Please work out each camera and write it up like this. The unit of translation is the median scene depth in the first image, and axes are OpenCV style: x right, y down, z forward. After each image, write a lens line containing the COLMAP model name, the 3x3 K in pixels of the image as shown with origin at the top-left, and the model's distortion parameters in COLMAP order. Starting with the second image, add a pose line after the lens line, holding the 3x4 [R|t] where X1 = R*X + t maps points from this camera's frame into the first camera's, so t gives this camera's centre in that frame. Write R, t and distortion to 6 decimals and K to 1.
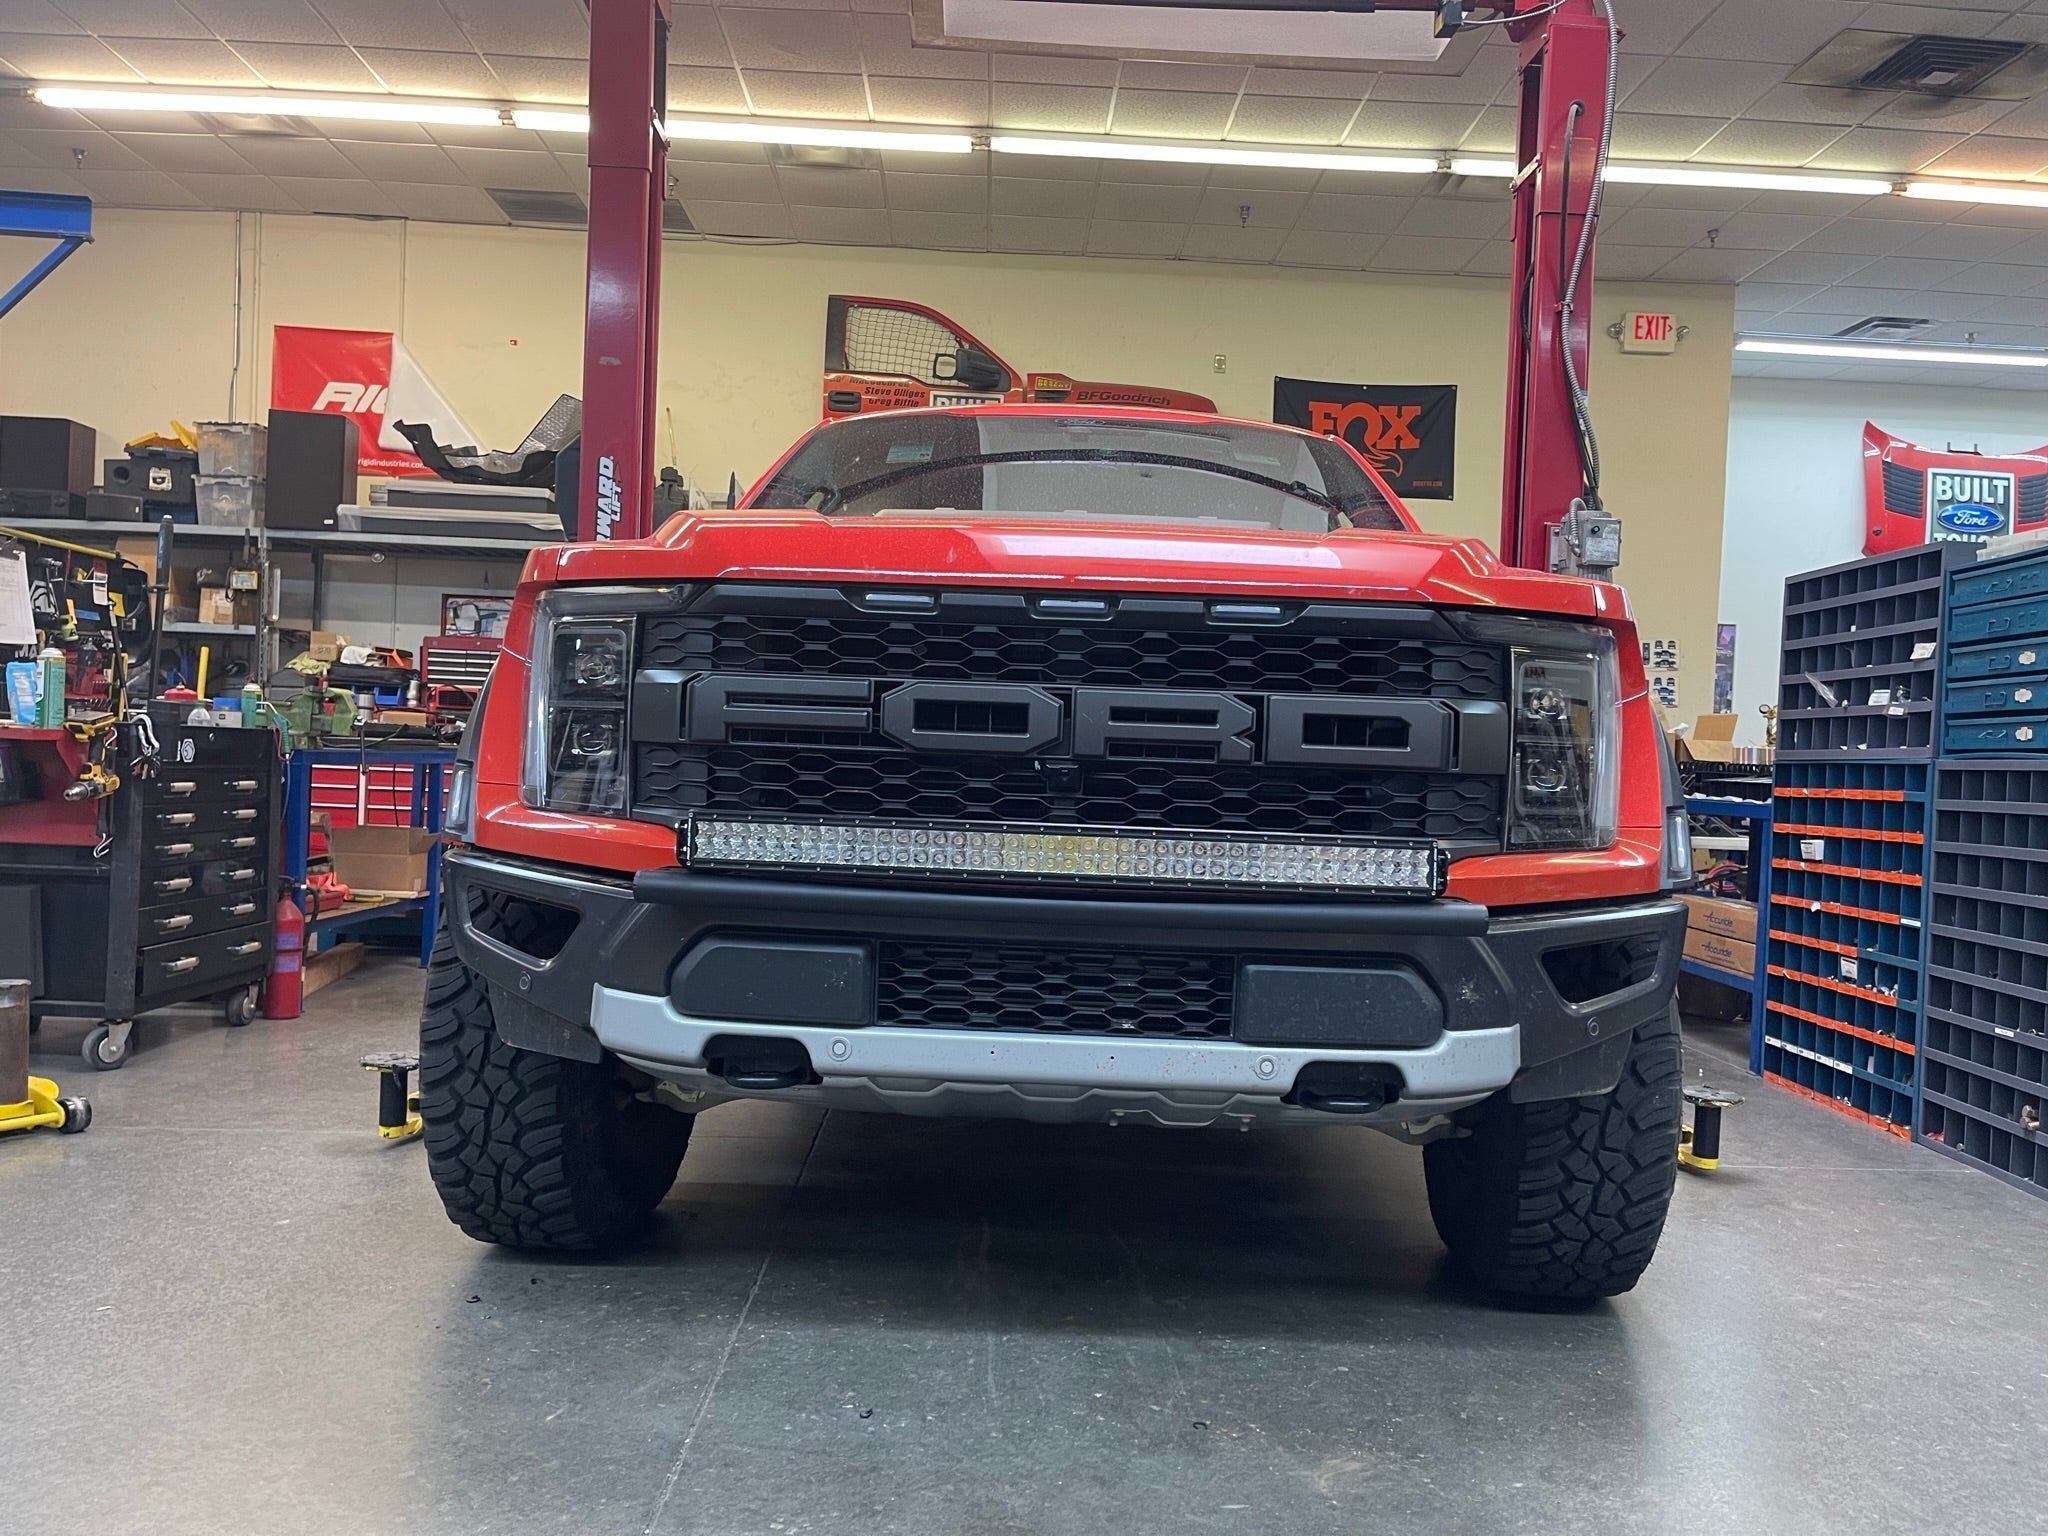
lens RADIAL K [[1532.0, 0, 1039.6], [0, 1532.0, 781.1], [0, 0, 1]] dist [0.067893, -0.072110]
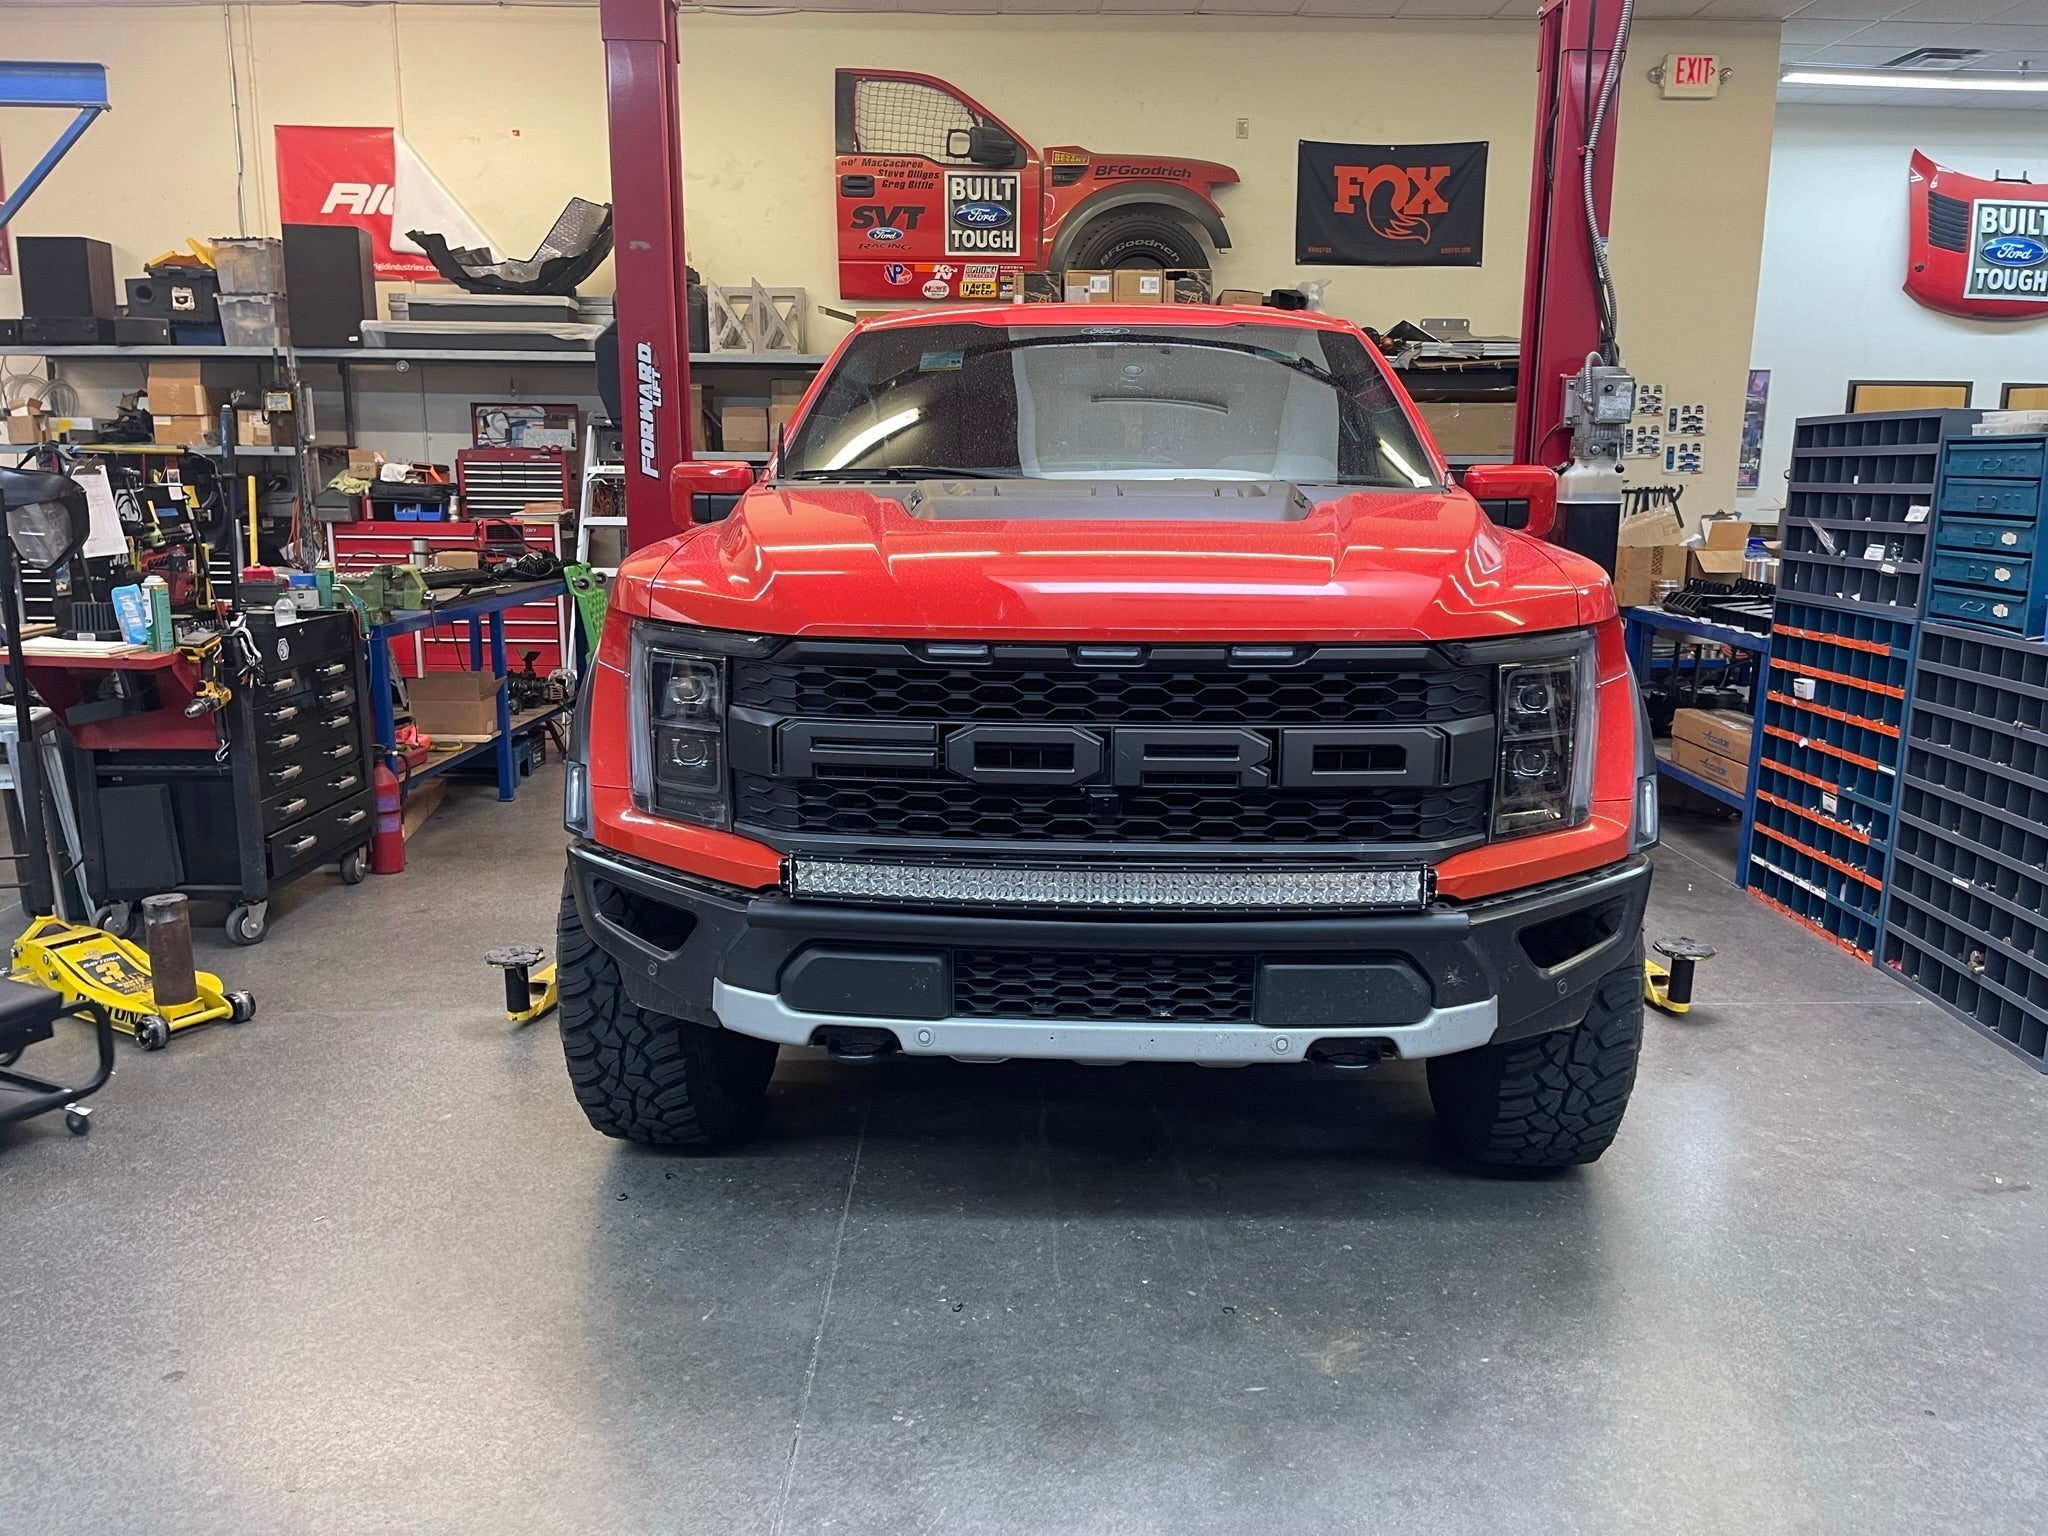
lens RADIAL K [[1534.3, 0, 1035.7], [0, 1534.3, 774.6], [0, 0, 1]] dist [0.063947, -0.065733]
pose [[0.999373, -0.027940, -0.021728, -0.008825], [0.031439, 0.982736, 0.182324, -0.183674], [0.016259, -0.182893, 0.982998, -0.105973]]
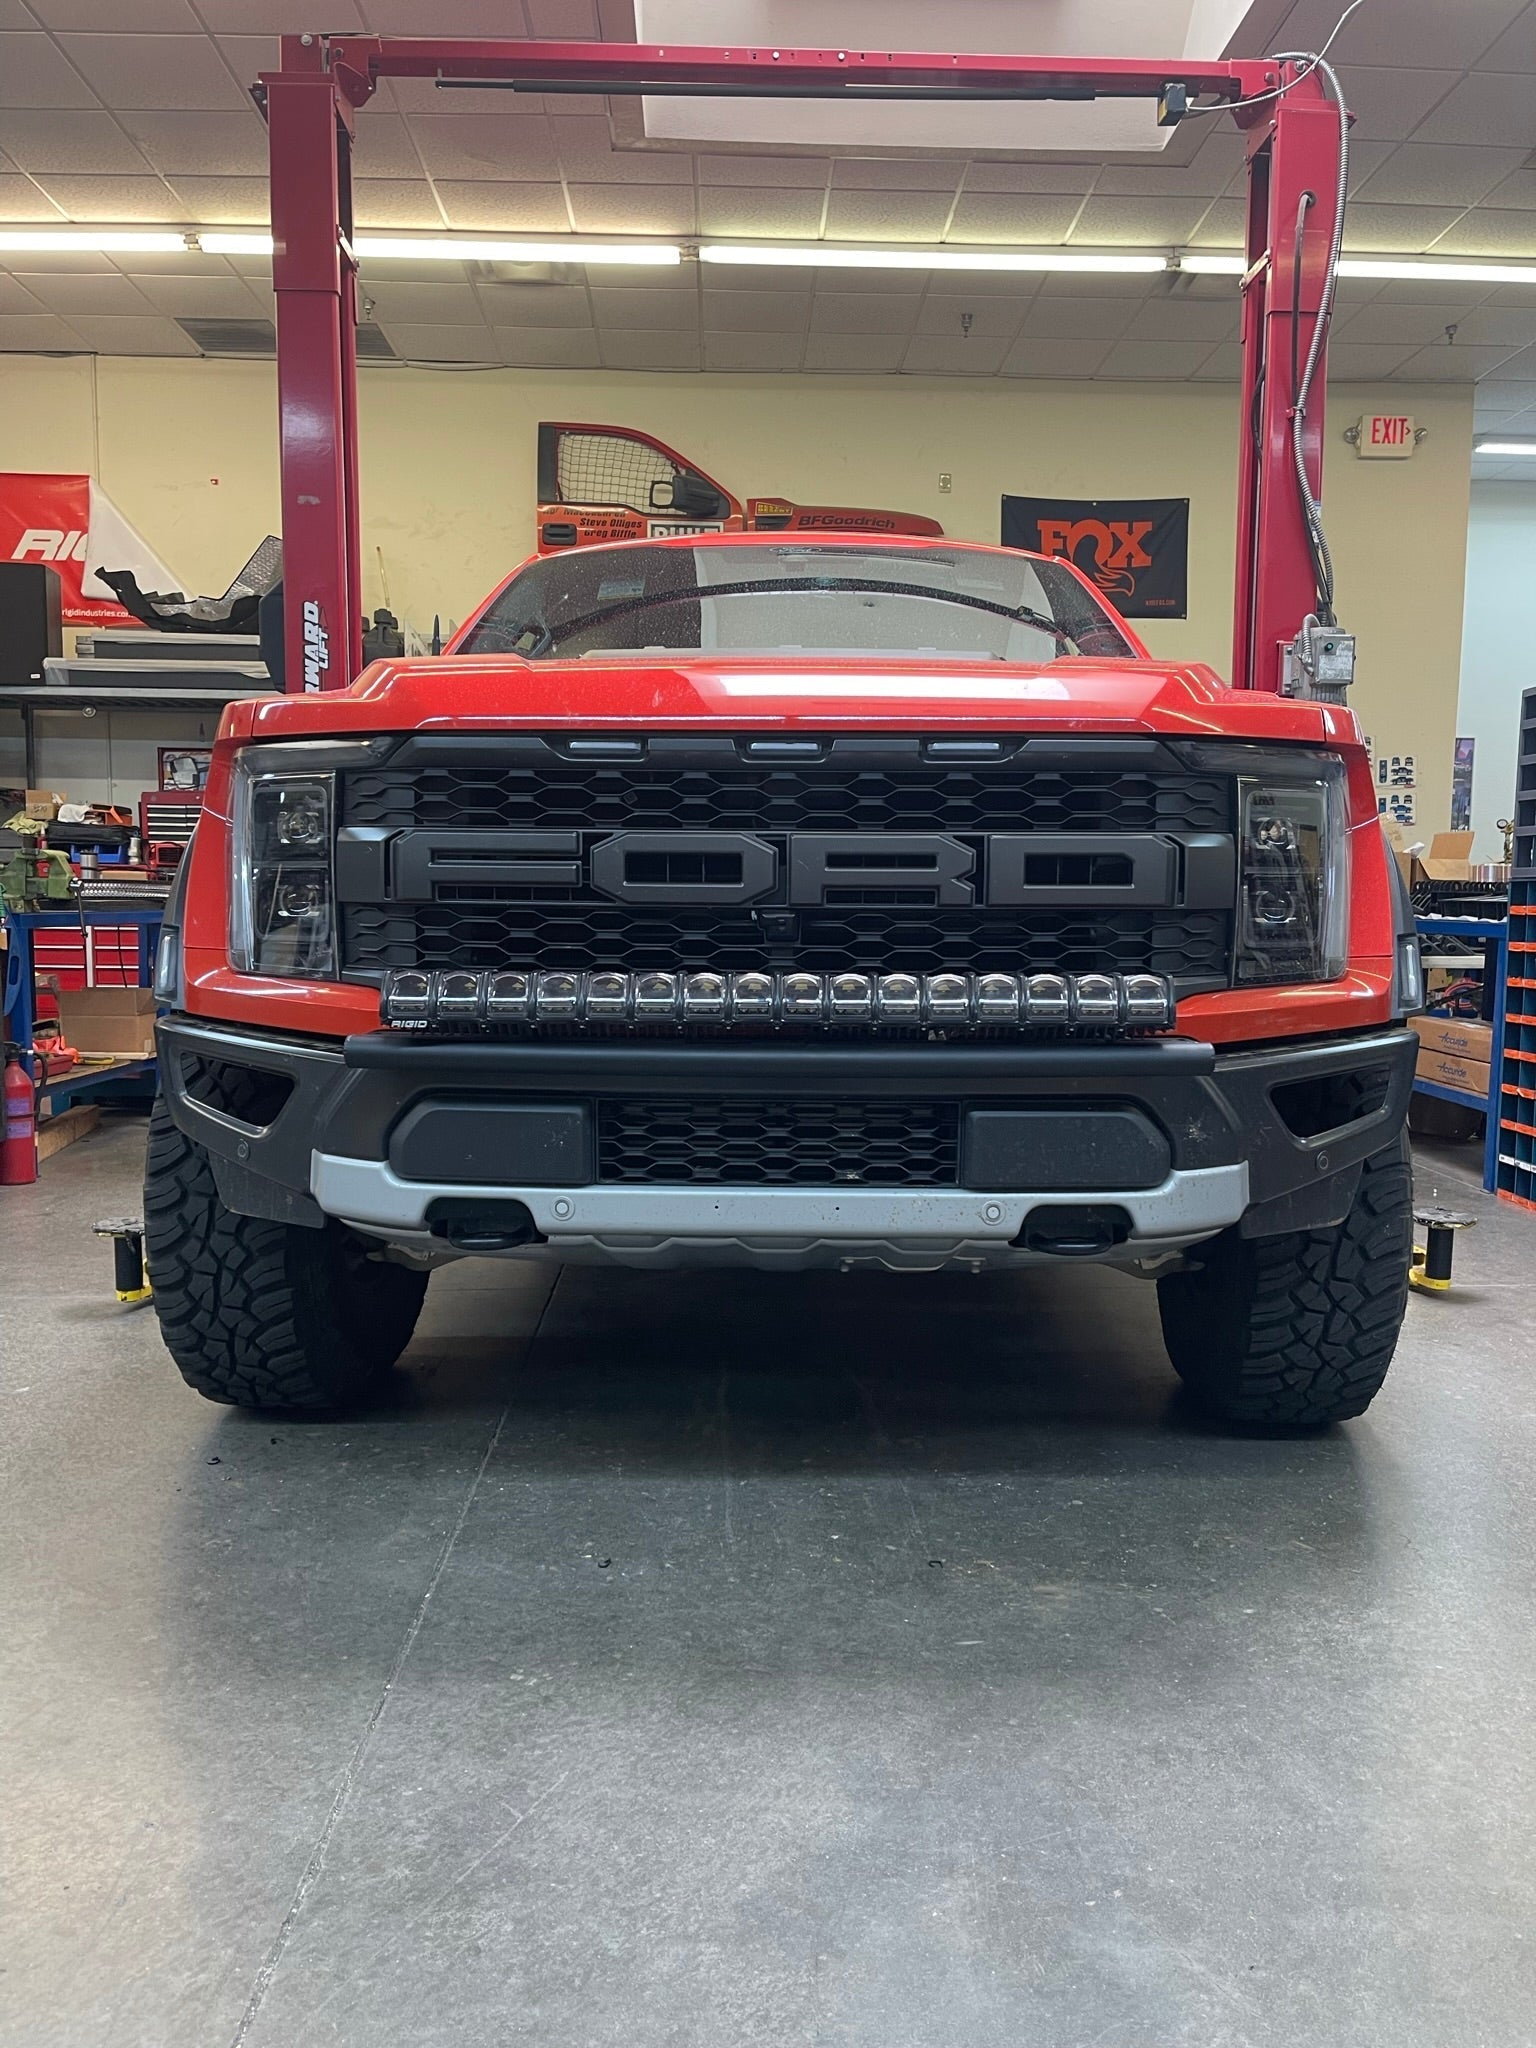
lens RADIAL K [[1532.0, 0, 785.2], [0, 1532.0, 1035.8], [0, 0, 1]] dist [0.067893, -0.072110]
pose [[0.999510, -0.031205, 0.002573, 0.010850], [0.030916, 0.996575, 0.076694, -0.006132], [-0.004958, -0.076577, 0.997051, 0.016191]]
